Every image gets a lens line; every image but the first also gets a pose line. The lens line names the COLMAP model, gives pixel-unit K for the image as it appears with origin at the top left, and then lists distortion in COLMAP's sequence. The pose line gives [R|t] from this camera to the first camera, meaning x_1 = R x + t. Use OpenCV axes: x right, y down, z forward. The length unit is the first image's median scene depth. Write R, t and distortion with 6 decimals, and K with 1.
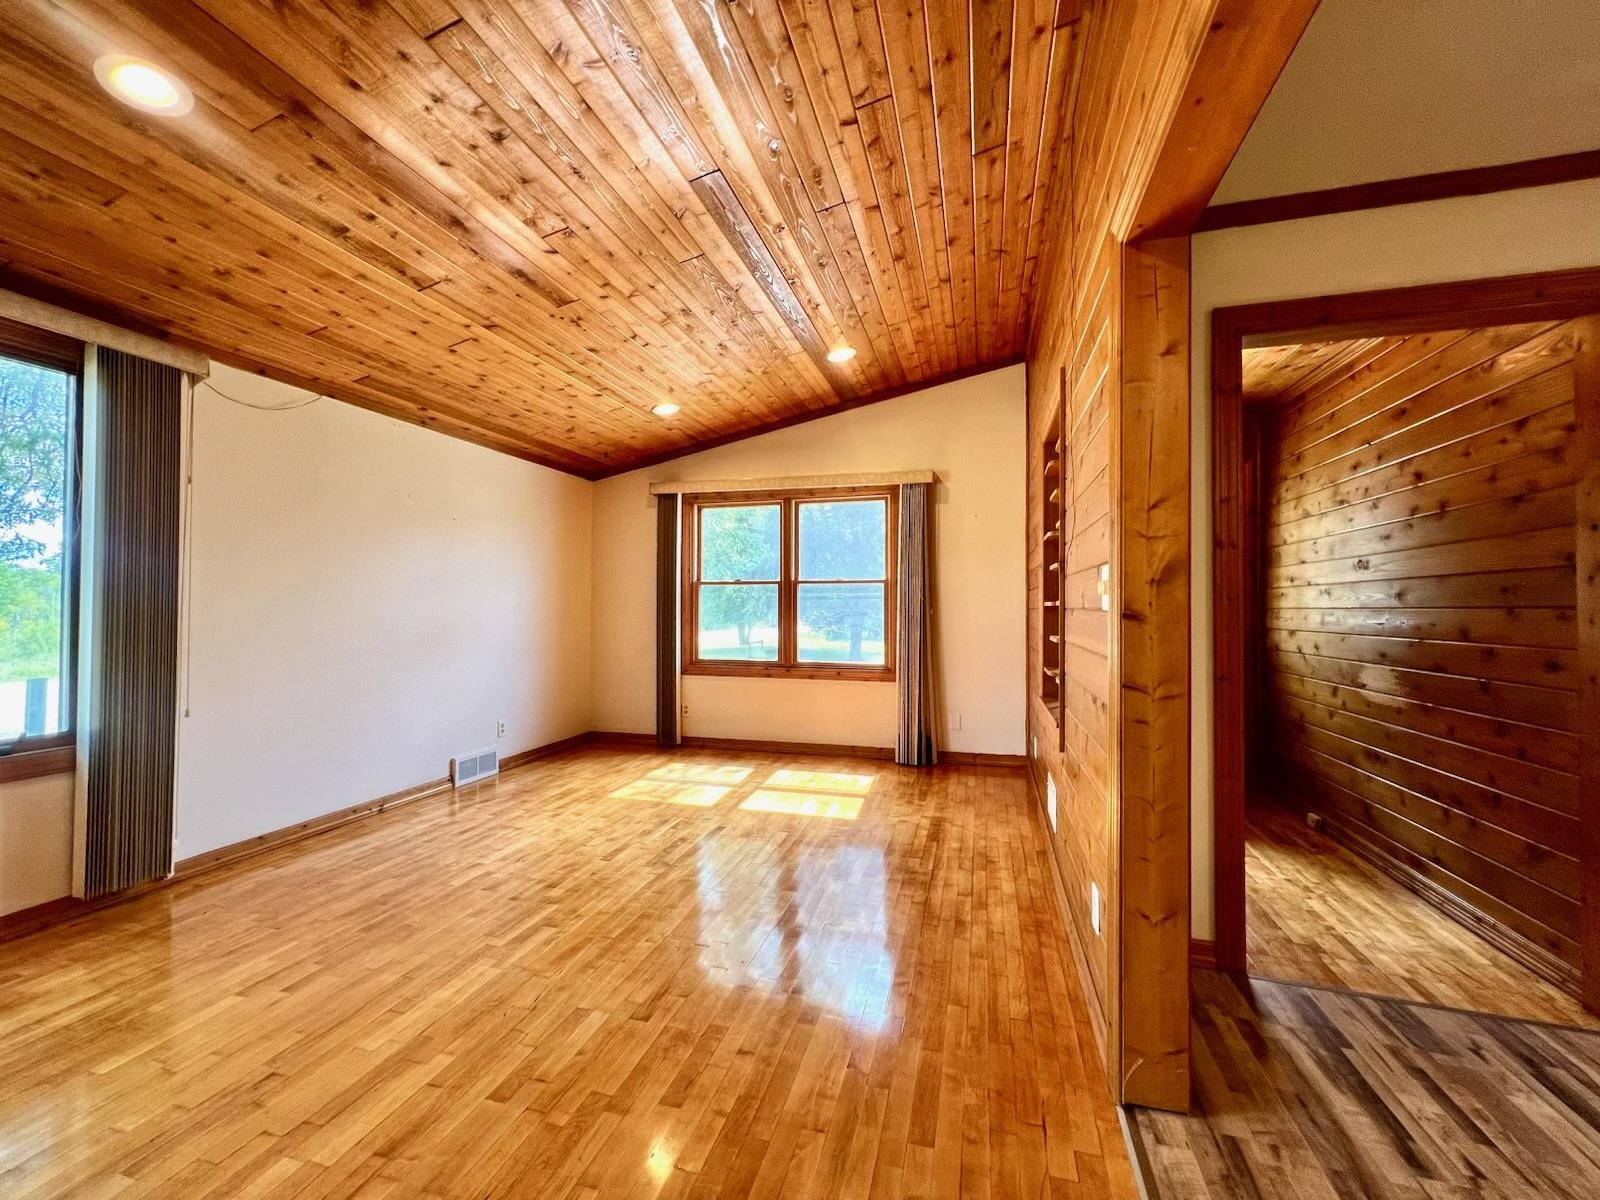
lens RADIAL K [[637.6, 0, 794.7], [0, 637.6, 599.0], [0, 0, 1]] dist [-0.002603, 0.000592]
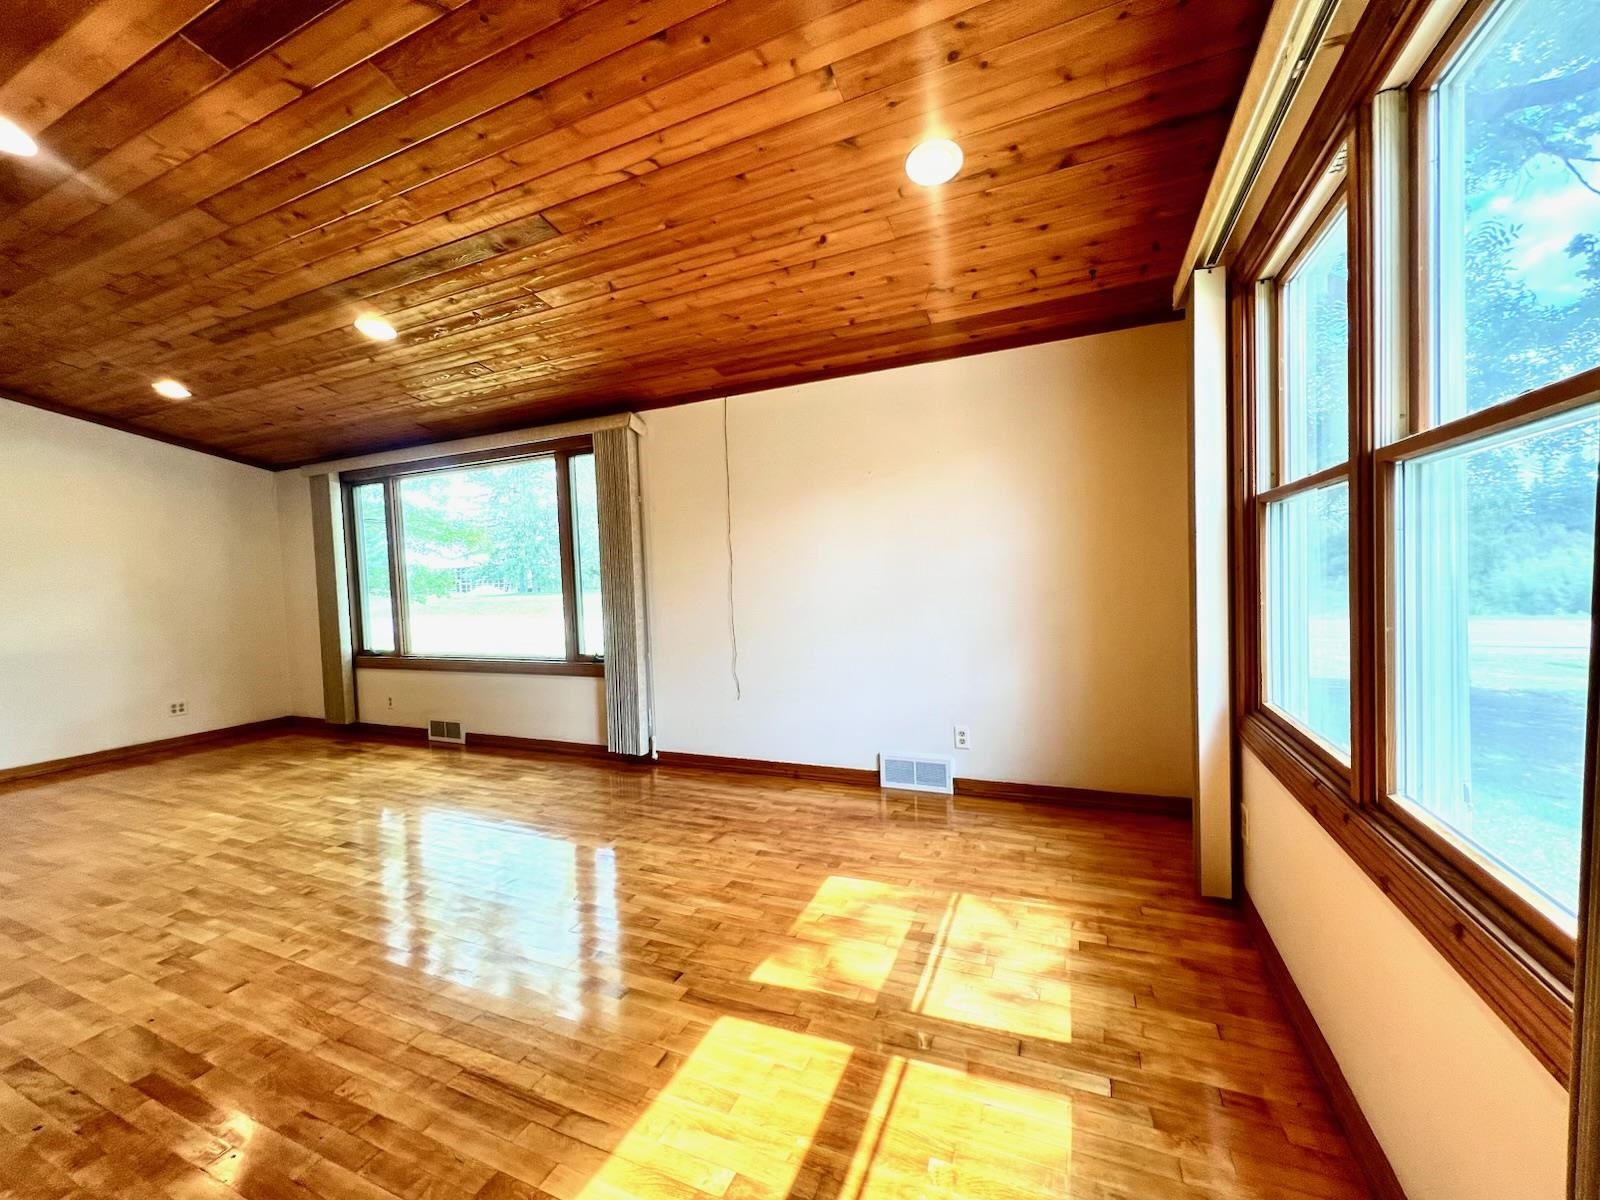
lens RADIAL K [[637.6, 0, 794.7], [0, 637.6, 599.0], [0, 0, 1]] dist [-0.002603, 0.000592]
pose [[-0.129138, 0.034384, -0.991030, 0.405329], [0.050414, 0.998334, 0.028068, 0.019125], [0.990344, -0.046337, -0.130656, 1.282372]]
